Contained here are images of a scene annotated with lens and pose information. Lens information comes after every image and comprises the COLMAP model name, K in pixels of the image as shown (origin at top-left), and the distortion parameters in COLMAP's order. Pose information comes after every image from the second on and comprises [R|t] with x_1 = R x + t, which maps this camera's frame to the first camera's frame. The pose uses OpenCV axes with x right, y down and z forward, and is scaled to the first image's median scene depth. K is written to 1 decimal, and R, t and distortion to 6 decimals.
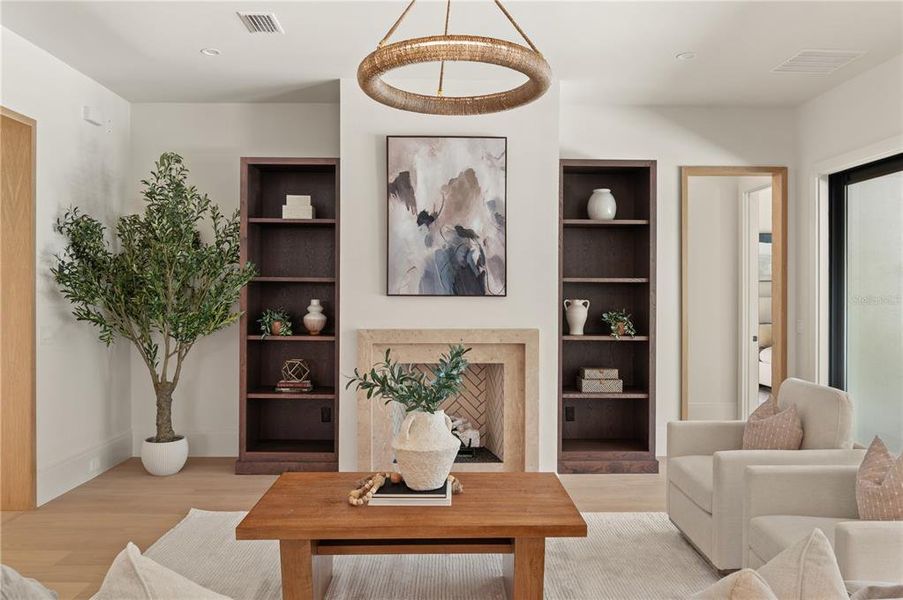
lens RADIAL K [[637.2, 0, 451.5], [0, 637.2, 300.0], [0, 0, 1]] dist [-0.003070, -0.001489]
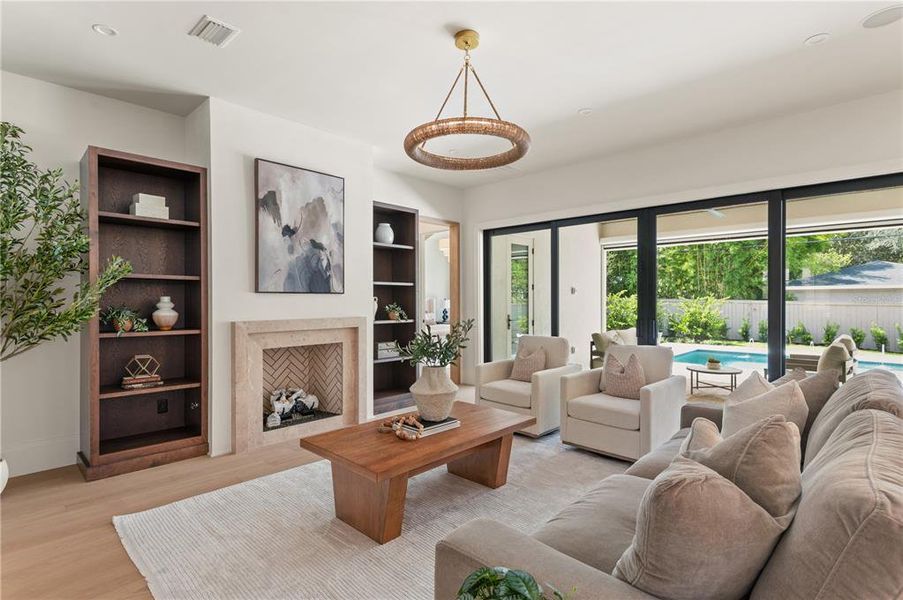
lens RADIAL K [[451.8, 0, 451.5], [0, 451.8, 300.0], [0, 0, 1]] dist [0.001613, 0.000112]
pose [[0.696583, -0.005603, 0.717454, -0.452593], [0.011514, 0.999928, -0.003370, 0.014022], [-0.717384, 0.010609, 0.696597, 0.150907]]
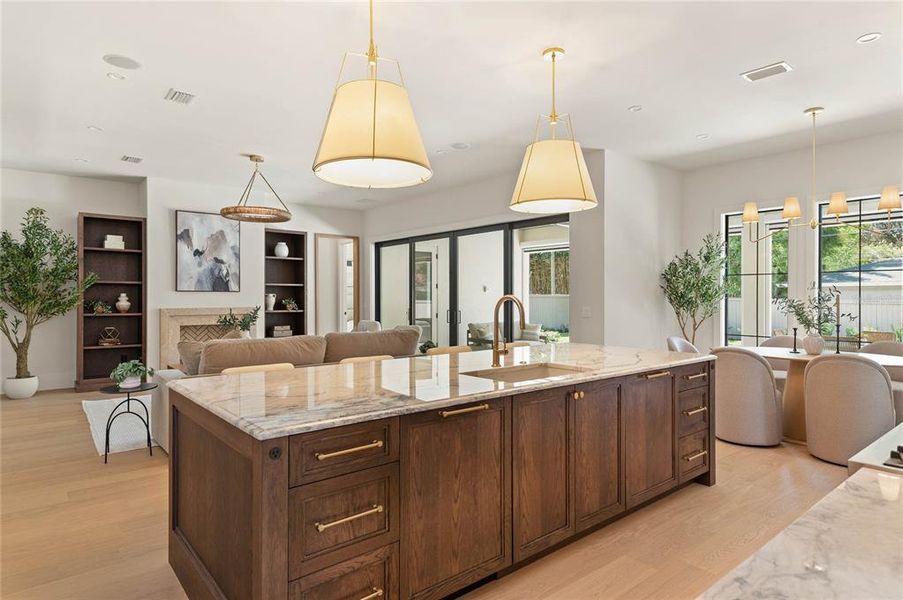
lens RADIAL K [[523.1, 0, 461.0], [0, 523.1, 294.8], [0, 0, 1]] dist [0.001743, -0.000142]
pose [[0.778755, -0.000309, 0.627328, -0.429068], [0.008126, 0.999921, -0.009595, 0.026906], [-0.627276, 0.012570, 0.778696, -0.807041]]
